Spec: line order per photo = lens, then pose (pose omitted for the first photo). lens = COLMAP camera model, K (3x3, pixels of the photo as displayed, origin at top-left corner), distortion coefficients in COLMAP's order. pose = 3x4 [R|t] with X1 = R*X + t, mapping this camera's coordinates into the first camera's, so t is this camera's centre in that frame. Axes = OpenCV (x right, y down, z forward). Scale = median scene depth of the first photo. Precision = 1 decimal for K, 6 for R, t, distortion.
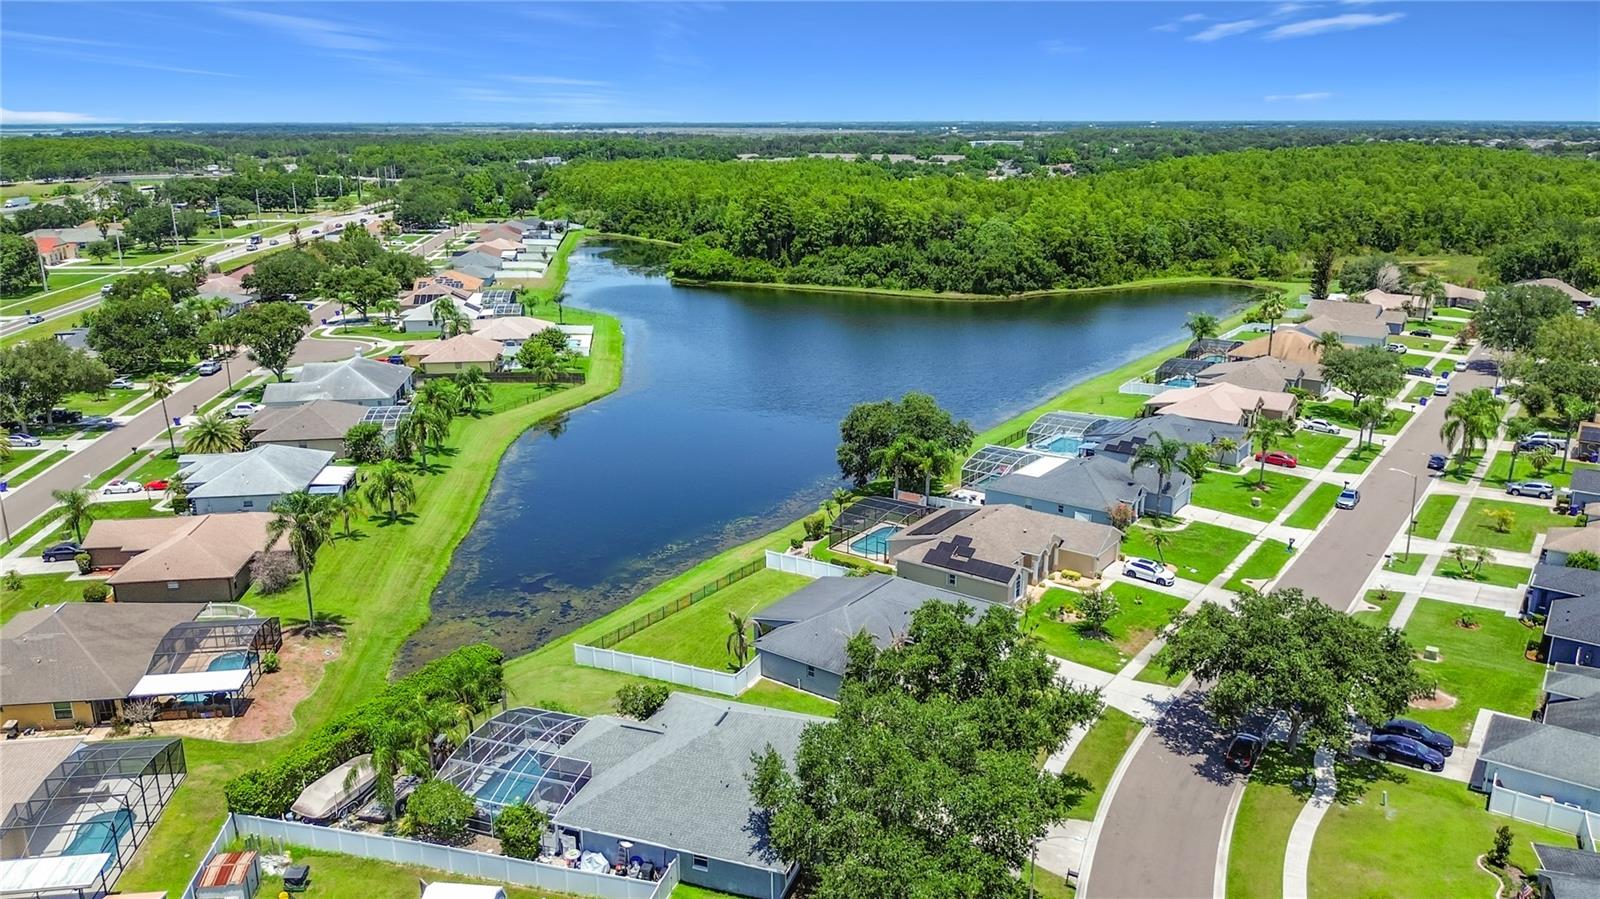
lens RADIAL K [[1168.8, 0, 790.7], [0, 1168.8, 447.3], [0, 0, 1]] dist [0.059994, -0.103257]
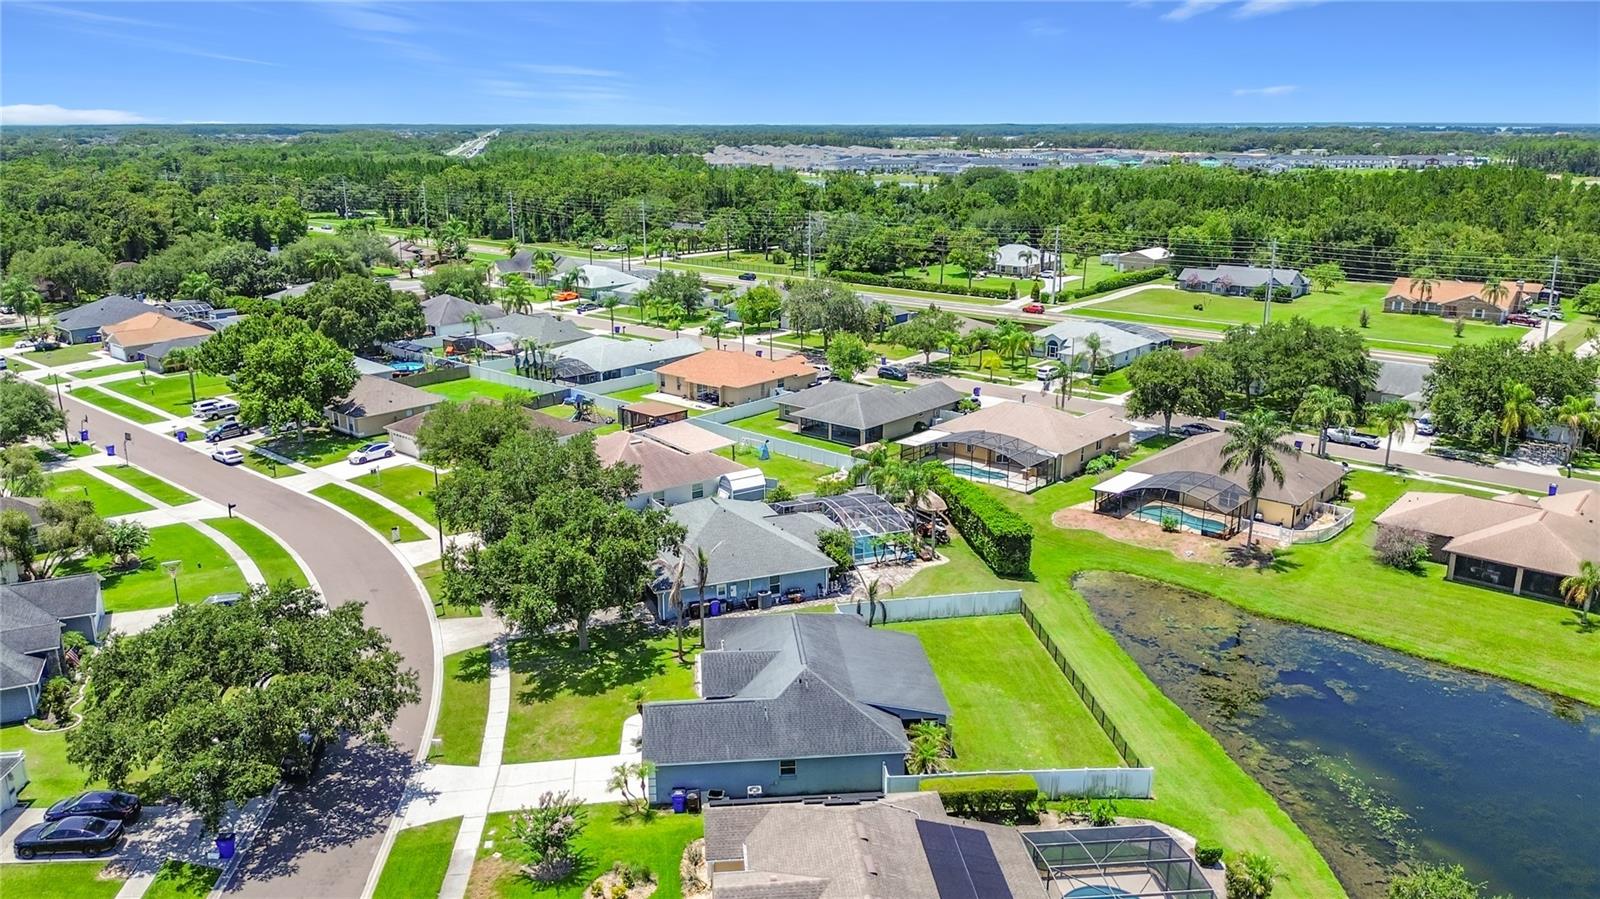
lens RADIAL K [[1159.5, 0, 791.6], [0, 1159.5, 449.8], [0, 0, 1]] dist [0.052713, -0.080517]
pose [[-0.753027, 0.182235, -0.632250, 0.170787], [-0.173363, 0.871982, 0.457814, -0.106239], [0.634740, 0.454355, -0.625033, 0.460163]]
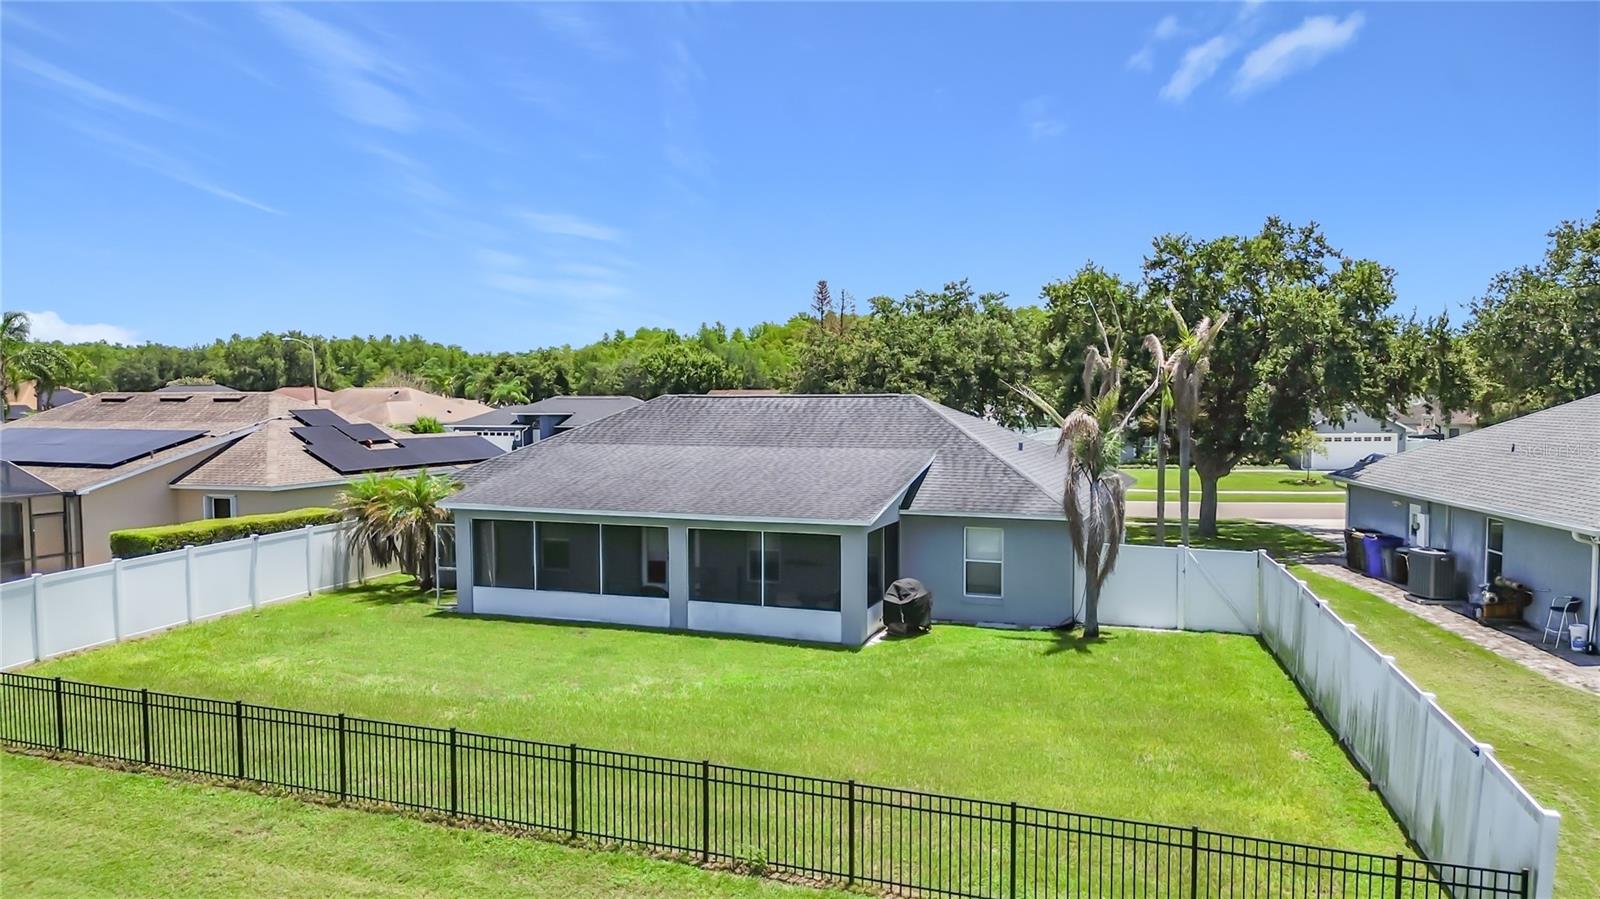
lens RADIAL K [[1155.1, 0, 798.8], [0, 1155.1, 462.2], [0, 0, 1]] dist [0.108324, -0.185418]
pose [[-0.244734, -0.057003, 0.967913, -0.089116], [0.265444, 0.956193, 0.123429, 0.032911], [-0.932548, 0.287134, -0.218882, 0.352057]]
